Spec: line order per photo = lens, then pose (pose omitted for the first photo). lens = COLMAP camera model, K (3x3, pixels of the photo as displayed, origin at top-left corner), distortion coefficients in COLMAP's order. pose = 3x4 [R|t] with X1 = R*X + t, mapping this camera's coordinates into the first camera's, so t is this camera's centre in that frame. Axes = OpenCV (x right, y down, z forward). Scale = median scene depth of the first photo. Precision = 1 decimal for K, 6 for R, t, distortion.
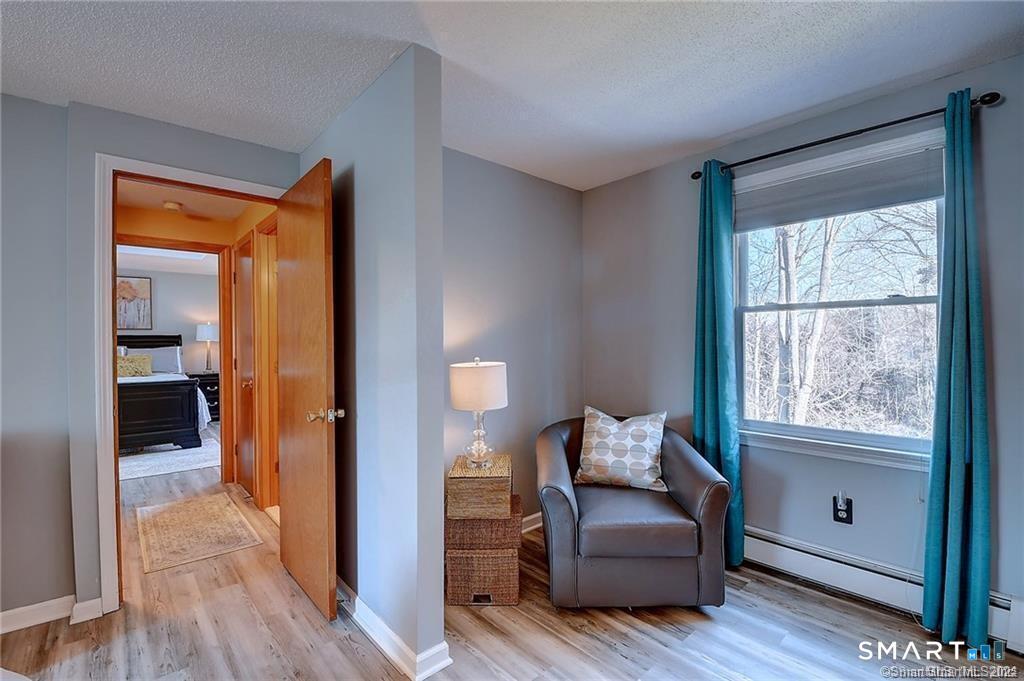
lens RADIAL K [[460.2, 0, 512.0], [0, 460.2, 340.5], [0, 0, 1]] dist [-0.001756, -0.008727]
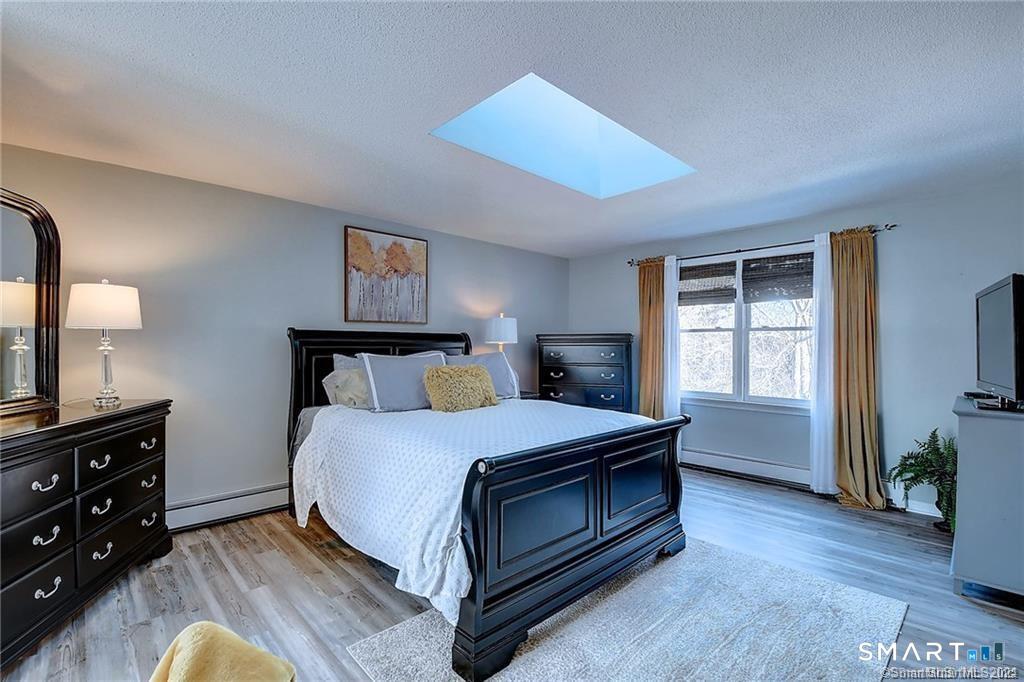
lens RADIAL K [[459.1, 0, 502.4], [0, 459.1, 342.3], [0, 0, 1]] dist [0.039195, -0.046204]
pose [[0.999664, 0.001633, 0.025851, -0.888846], [-0.001330, 0.999930, -0.011716, 0.010235], [-0.025868, 0.011678, 0.999597, 0.481996]]
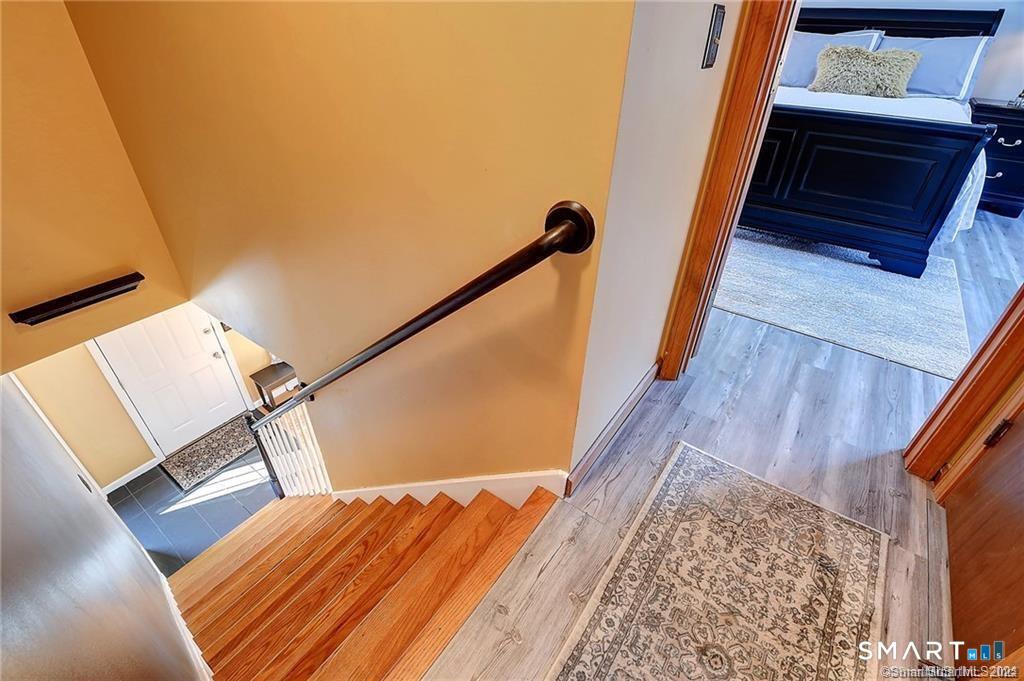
lens RADIAL K [[454.1, 0, 496.2], [0, 454.1, 342.3], [0, 0, 1]] dist [-0.009651, -0.006504]
pose [[0.200737, 0.560317, -0.803585, -0.357096], [-0.006761, 0.821055, 0.570809, 0.021715], [0.979622, -0.109150, 0.168605, 0.486835]]
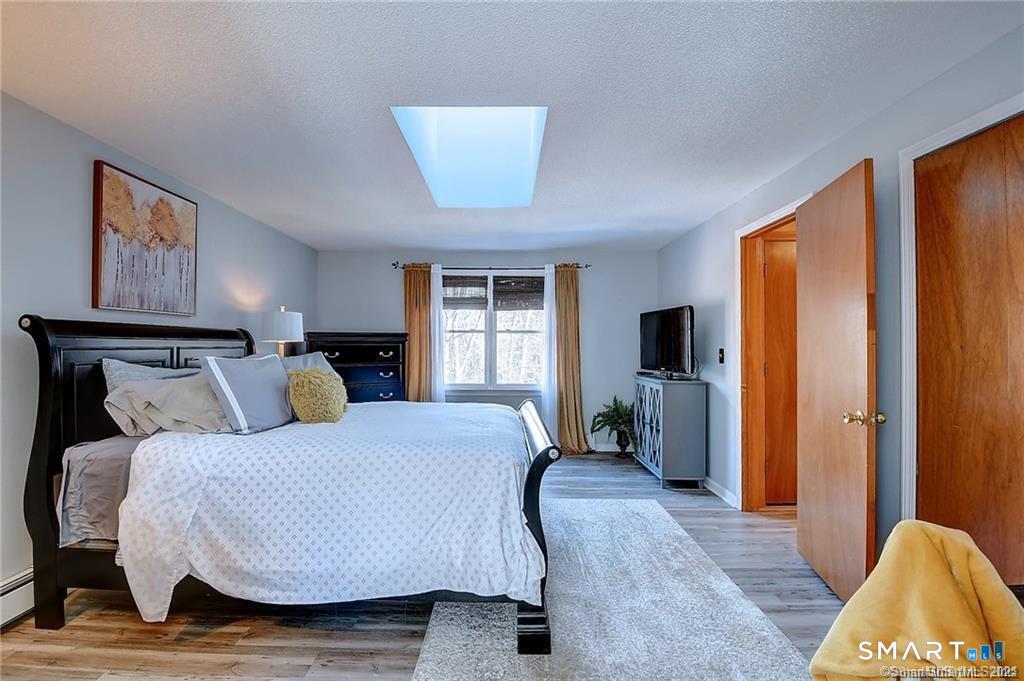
lens RADIAL K [[459.1, 0, 502.4], [0, 459.1, 341.8], [0, 0, 1]] dist [0.039195, -0.046204]
pose [[0.668215, 0.004265, 0.743956, -1.173538], [0.003922, 0.999949, -0.009256, 0.009821], [-0.743958, 0.009103, 0.668164, 0.589201]]
